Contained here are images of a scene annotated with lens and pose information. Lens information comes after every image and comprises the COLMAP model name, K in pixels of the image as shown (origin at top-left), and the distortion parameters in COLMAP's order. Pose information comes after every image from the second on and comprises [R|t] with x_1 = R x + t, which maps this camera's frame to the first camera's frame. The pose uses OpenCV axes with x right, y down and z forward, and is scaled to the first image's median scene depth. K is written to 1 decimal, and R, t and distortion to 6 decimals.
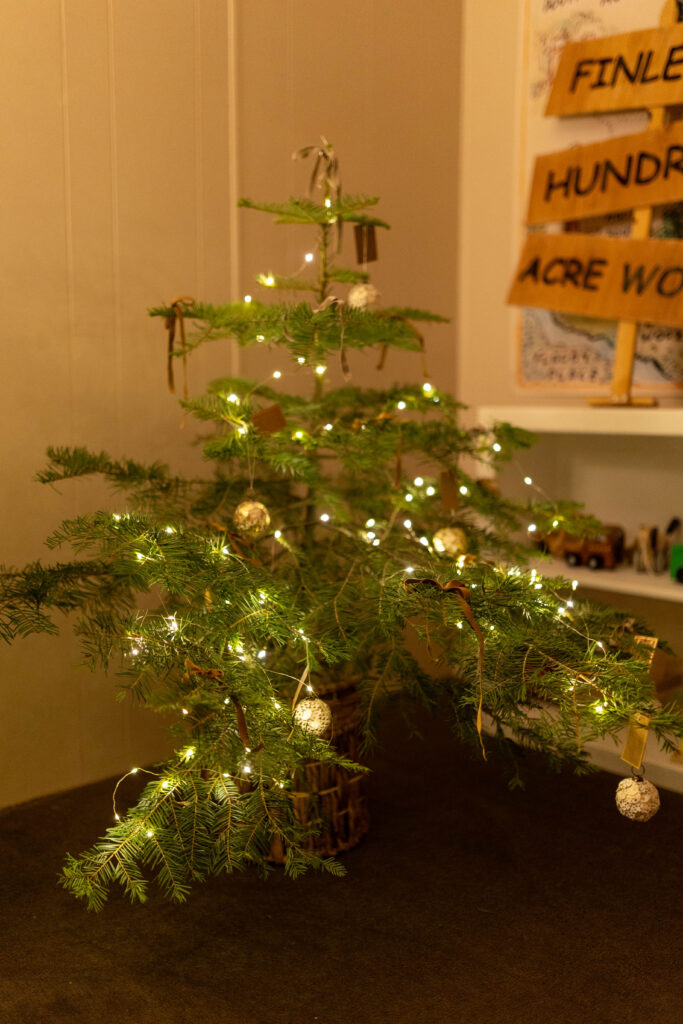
lens RADIAL K [[966.0, 0, 325.1], [0, 966.0, 518.6], [0, 0, 1]] dist [-0.000622, 0.016337]
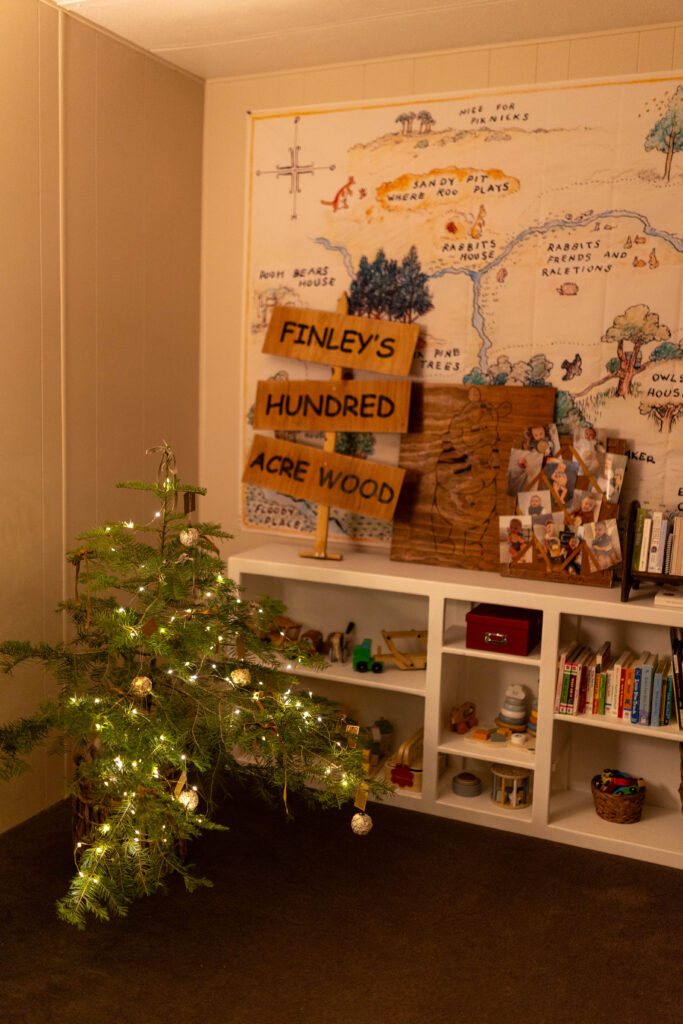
lens RADIAL K [[966.0, 0, 325.1], [0, 966.0, 518.6], [0, 0, 1]] dist [-0.000622, 0.016337]
pose [[0.929405, -0.027173, 0.368060, -0.258439], [0.018795, 0.999477, 0.026329, -0.219197], [-0.368583, -0.017553, 0.929429, -0.453527]]
